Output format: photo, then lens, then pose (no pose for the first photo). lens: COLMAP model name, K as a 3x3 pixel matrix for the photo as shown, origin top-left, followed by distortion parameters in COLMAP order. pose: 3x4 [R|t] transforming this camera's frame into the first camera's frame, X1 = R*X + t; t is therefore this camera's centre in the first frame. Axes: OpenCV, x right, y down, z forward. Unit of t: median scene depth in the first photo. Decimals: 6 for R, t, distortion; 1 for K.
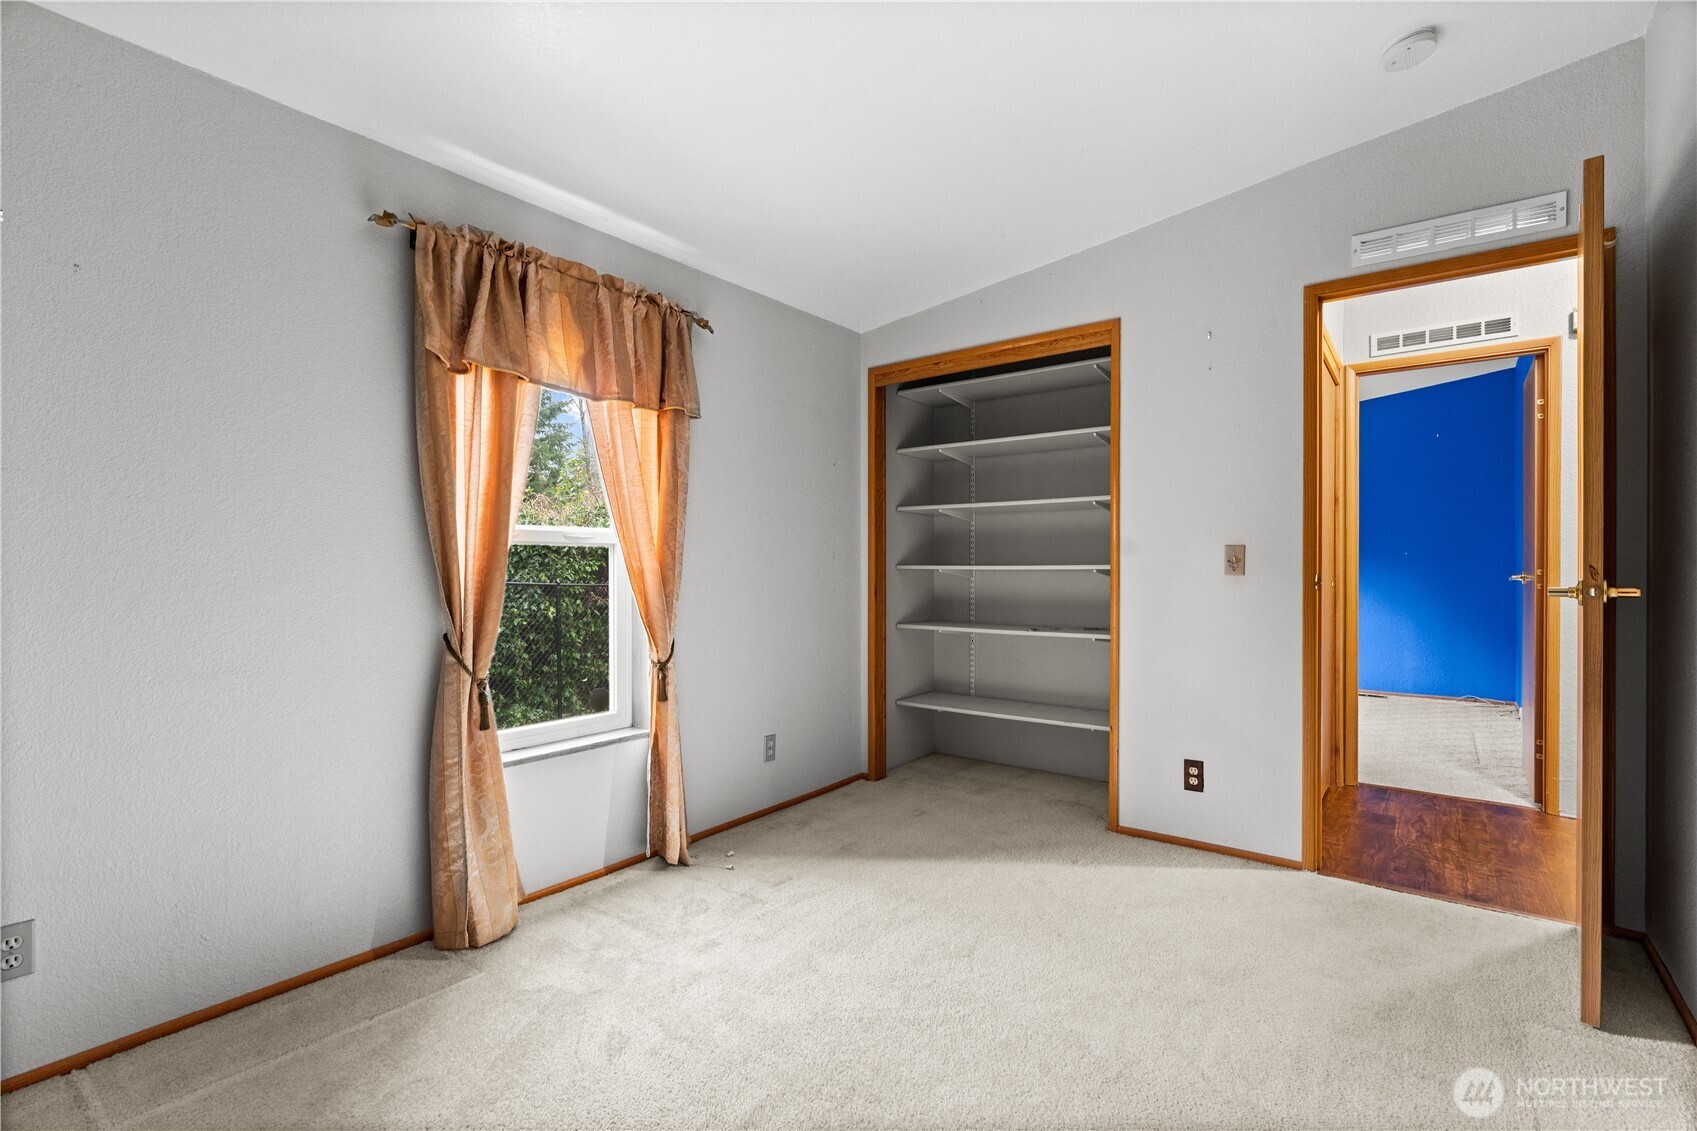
lens RADIAL K [[771.5, 0, 842.1], [0, 771.5, 563.6], [0, 0, 1]] dist [-0.007201, 0.001035]
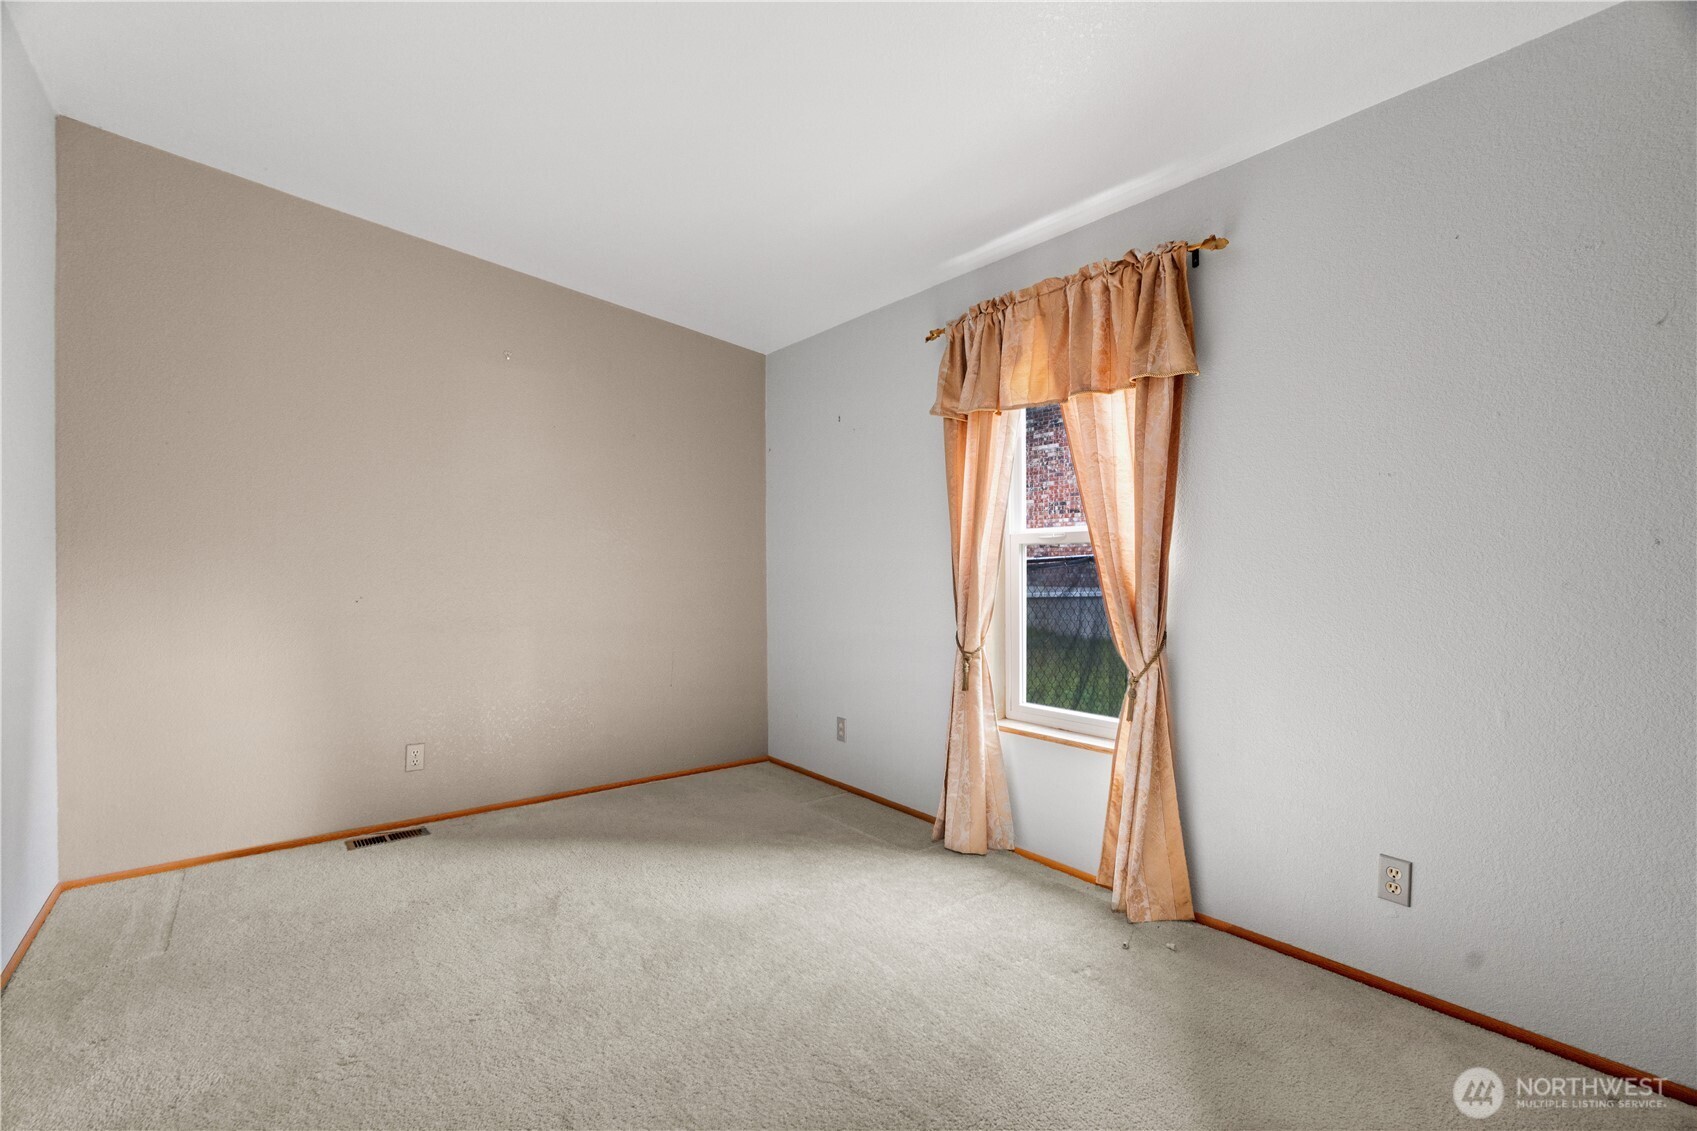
lens RADIAL K [[771.5, 0, 842.0], [0, 771.5, 571.4], [0, 0, 1]] dist [-0.007201, 0.001035]
pose [[-0.251238, 0.001965, -0.967923, 0.756640], [0.000018, 0.999998, 0.002025, 0.009544], [0.967925, 0.000491, -0.251237, 0.996301]]
